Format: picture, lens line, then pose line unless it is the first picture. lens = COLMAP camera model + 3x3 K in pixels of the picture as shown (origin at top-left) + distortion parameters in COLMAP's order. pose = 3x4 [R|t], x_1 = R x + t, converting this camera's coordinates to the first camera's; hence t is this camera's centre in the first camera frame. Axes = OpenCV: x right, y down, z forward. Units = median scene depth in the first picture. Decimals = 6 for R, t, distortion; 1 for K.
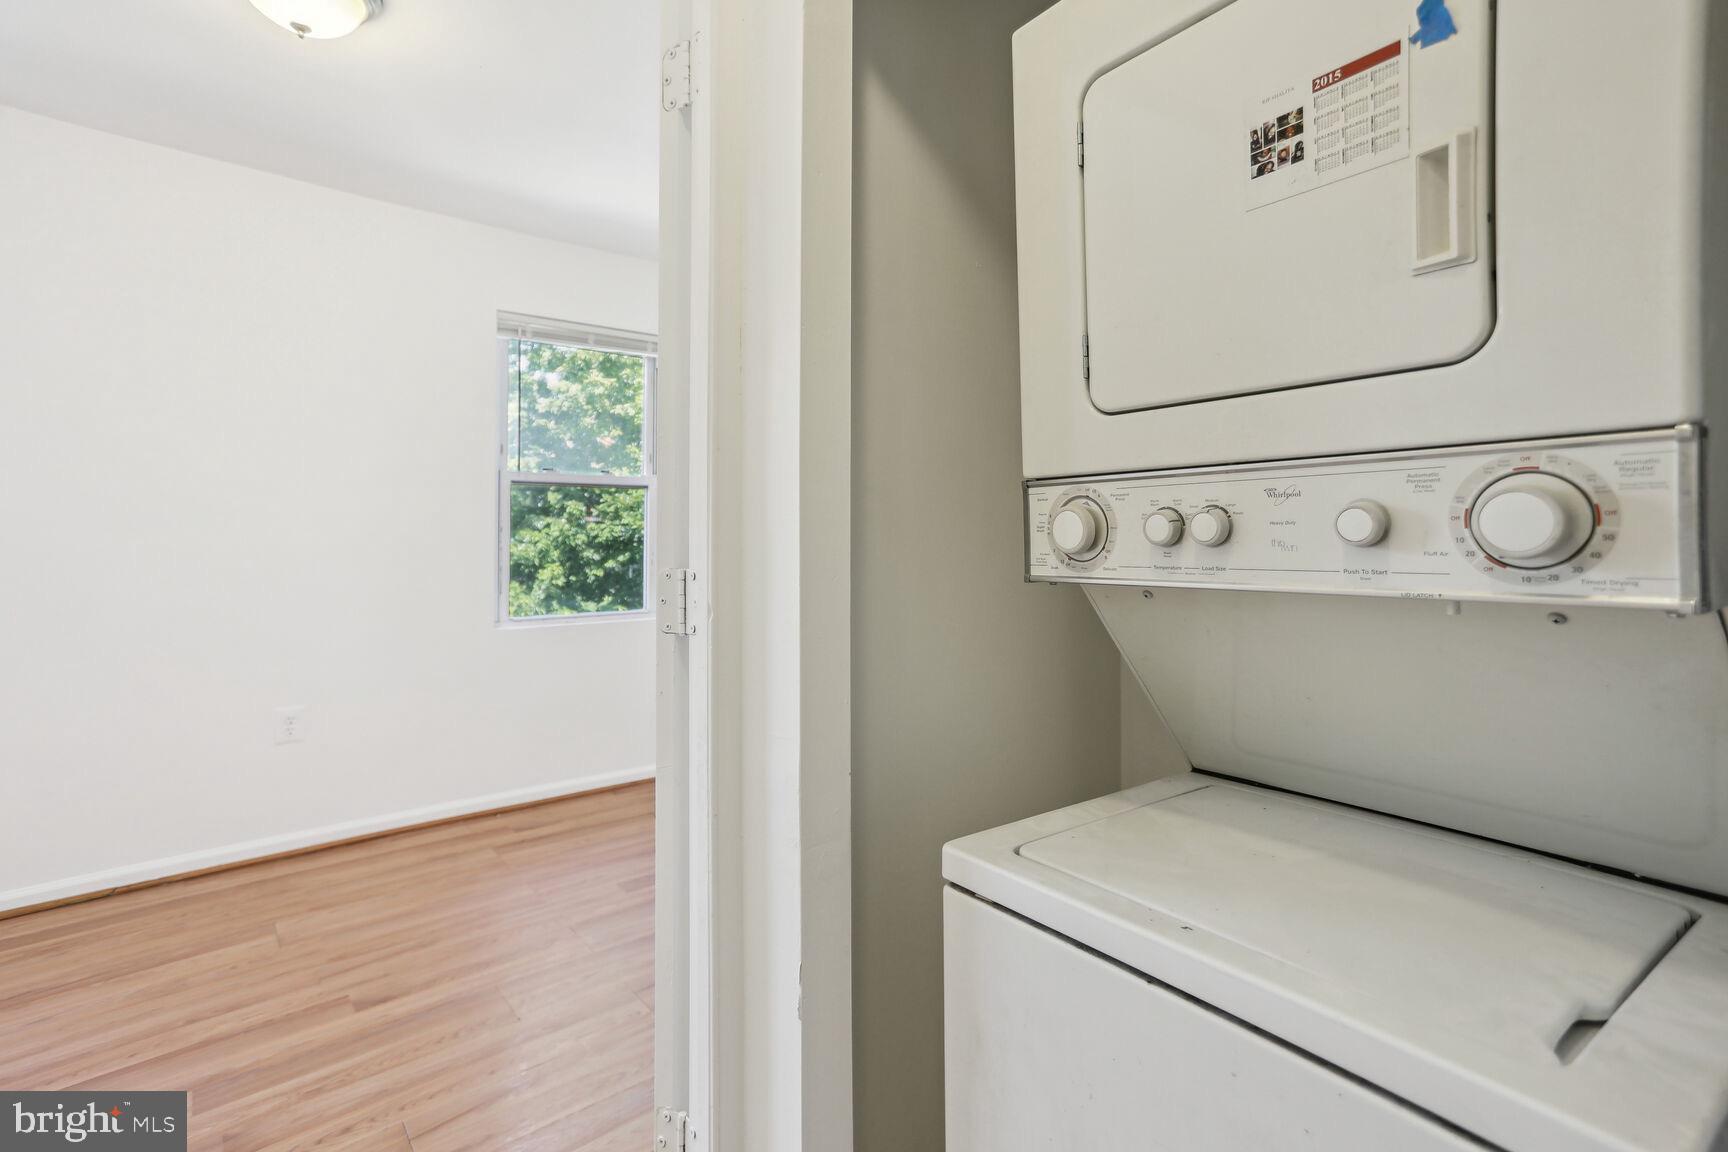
lens RADIAL K [[828.5, 0, 869.4], [0, 828.5, 513.3], [0, 0, 1]] dist [-0.036558, 0.024009]
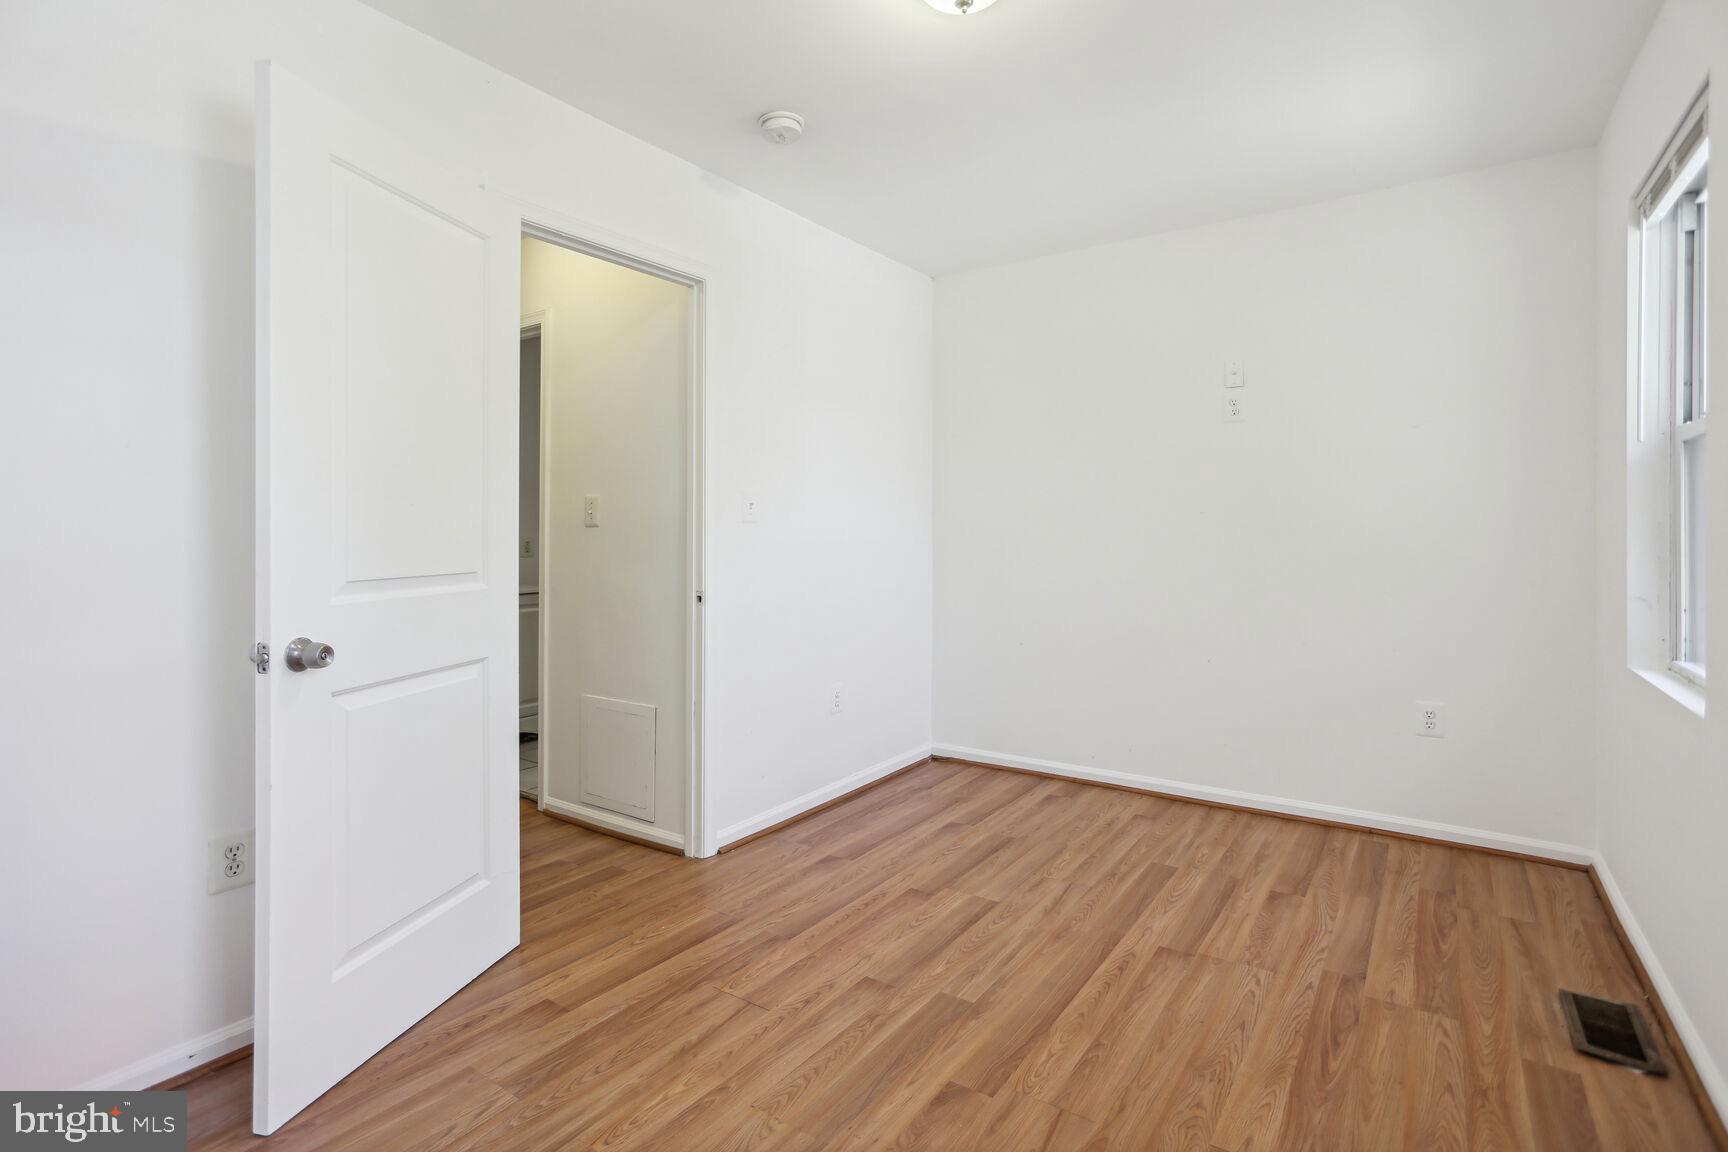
lens RADIAL K [[837.1, 0, 860.2], [0, 837.1, 564.2], [0, 0, 1]] dist [-0.052285, 0.033794]
pose [[-0.967731, 0.011096, -0.251742, -0.292471], [0.011606, 0.999932, -0.000544, 0.054492], [0.251719, -0.003448, -0.967794, 1.650405]]
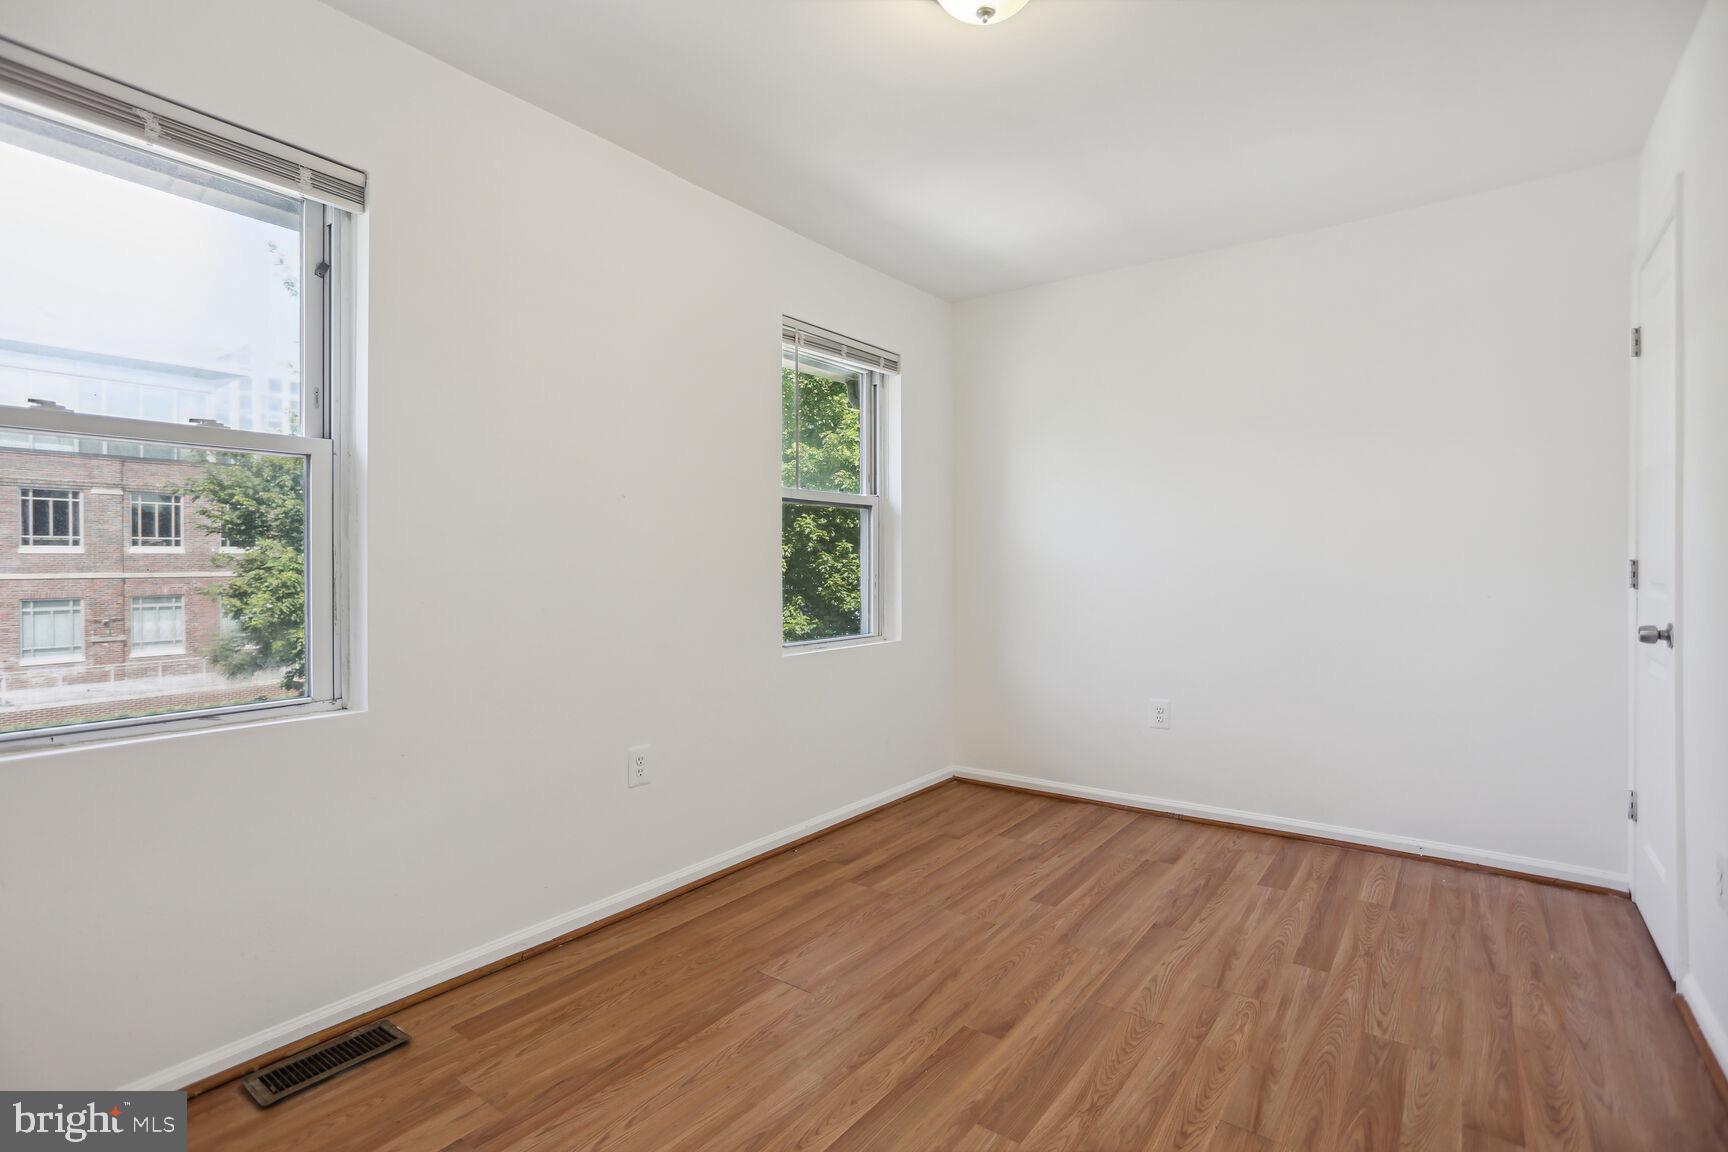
lens RADIAL K [[852.5, 0, 842.4], [0, 852.5, 557.2], [0, 0, 1]] dist [-0.048044, 0.039223]
pose [[0.977414, 0.001337, 0.211328, -0.933022], [-0.006890, 0.999650, 0.025540, 0.003926], [-0.211220, -0.026419, 0.977081, 0.056726]]
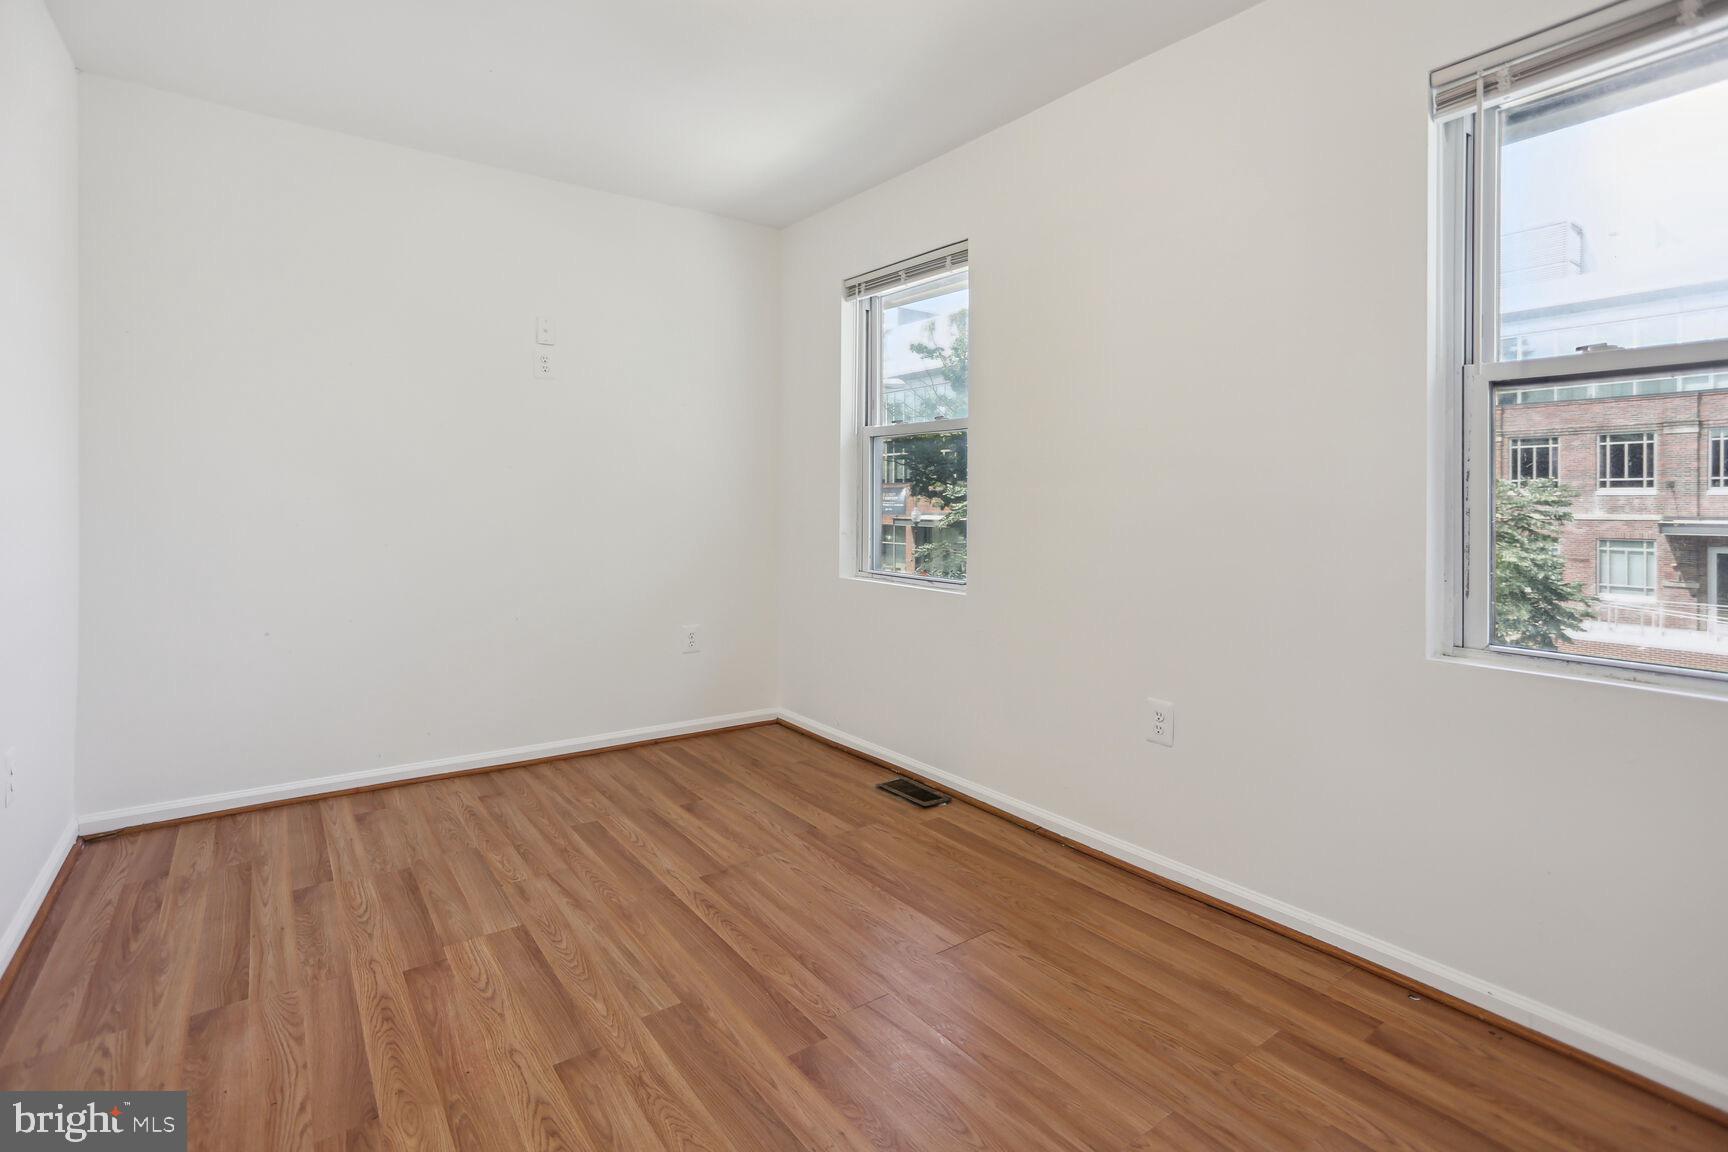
lens RADIAL K [[828.5, 0, 869.4], [0, 828.5, 513.3], [0, 0, 1]] dist [-0.036558, 0.024009]
pose [[-0.068834, 0.016961, -0.997484, 0.174357], [0.025064, 0.999569, 0.015267, 0.038260], [0.997313, -0.023950, -0.069229, 1.043646]]
